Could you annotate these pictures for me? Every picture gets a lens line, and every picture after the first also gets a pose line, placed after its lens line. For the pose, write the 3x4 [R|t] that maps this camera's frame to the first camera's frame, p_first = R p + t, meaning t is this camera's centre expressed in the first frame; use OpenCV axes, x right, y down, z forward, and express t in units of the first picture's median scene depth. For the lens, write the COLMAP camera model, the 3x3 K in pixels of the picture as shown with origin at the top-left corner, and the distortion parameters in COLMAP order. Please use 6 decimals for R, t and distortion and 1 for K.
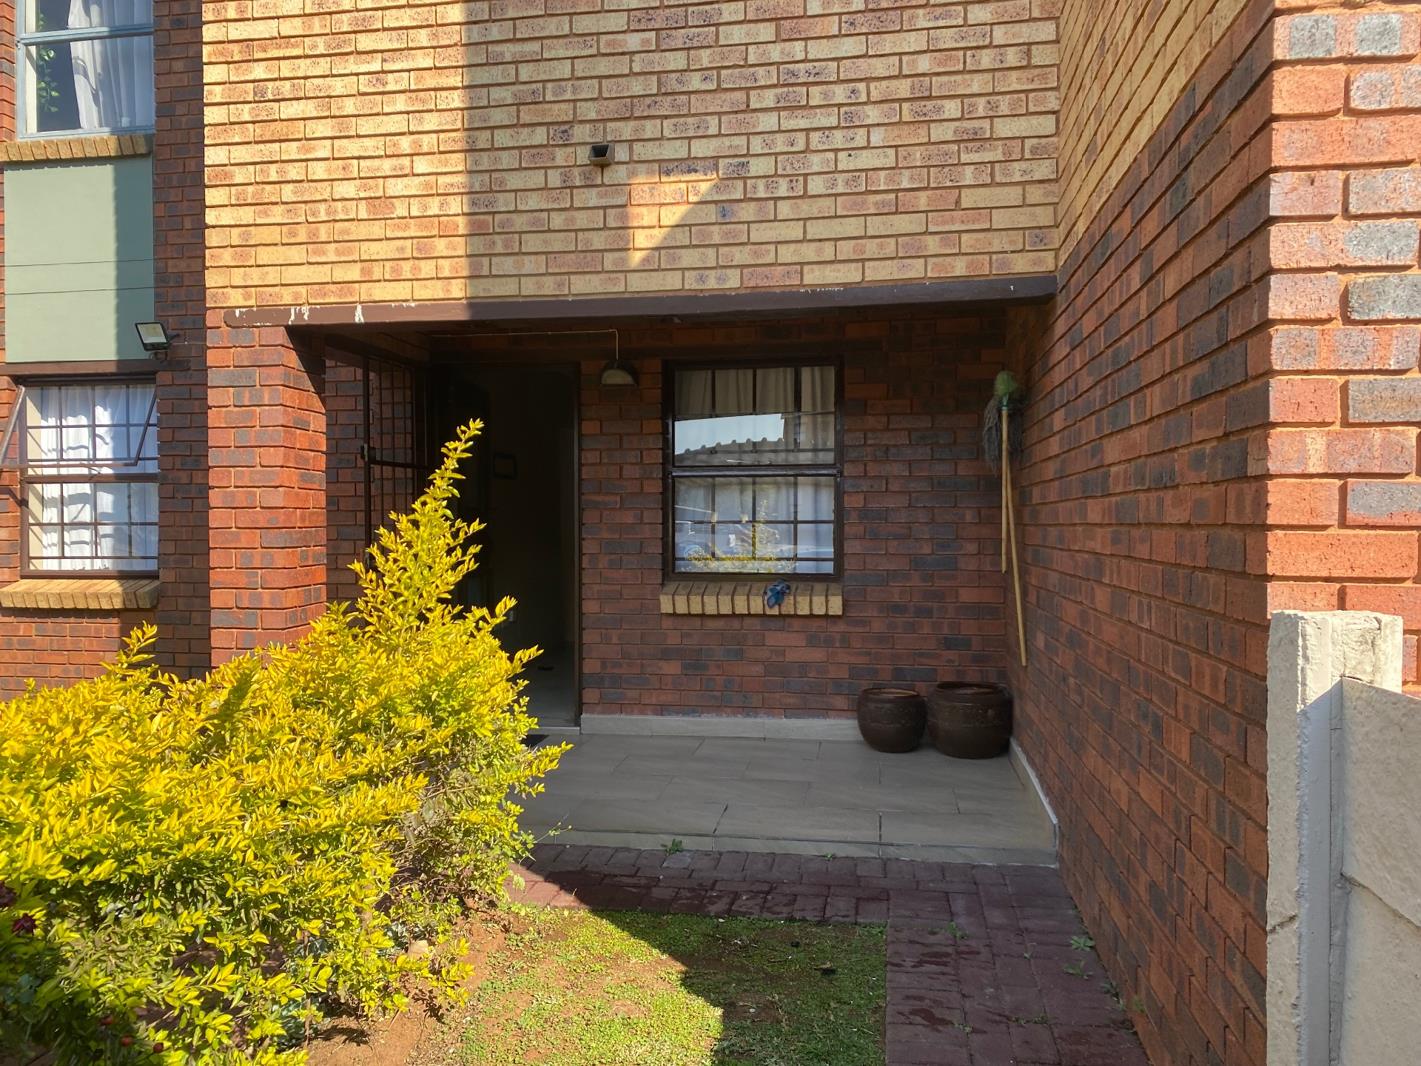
lens RADIAL K [[1019.4, 0, 706.0], [0, 1019.4, 527.7], [0, 0, 1]] dist [0.000756, 0.003189]
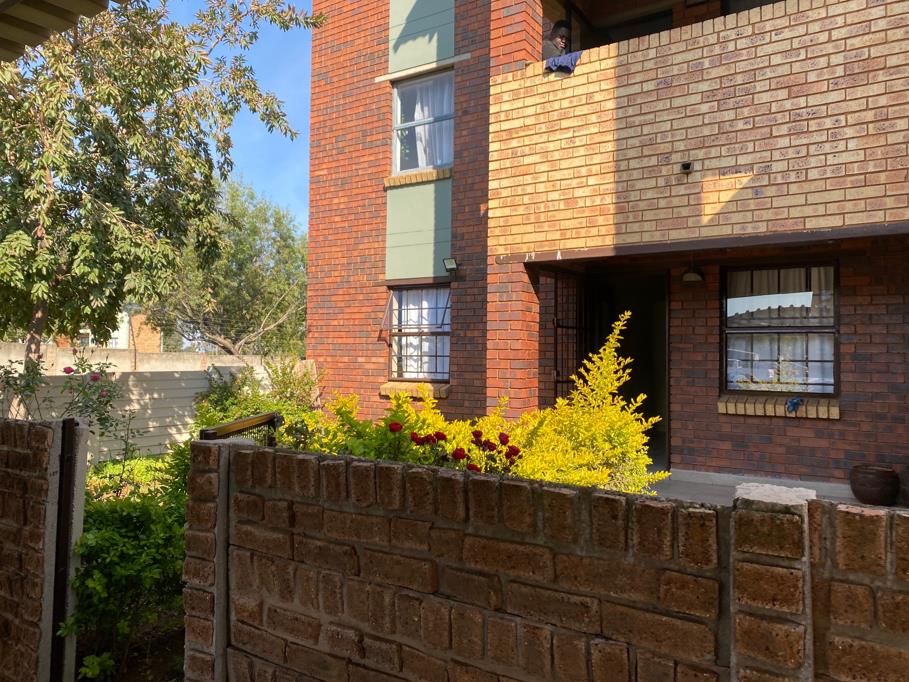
lens RADIAL K [[652.1, 0, 451.6], [0, 652.1, 337.6], [0, 0, 1]] dist [0.000756, 0.003189]
pose [[0.909049, 0.001628, -0.416687, 0.007063], [-0.016904, 0.999313, -0.032975, 0.001438], [0.416347, 0.037020, 0.908452, -0.270701]]
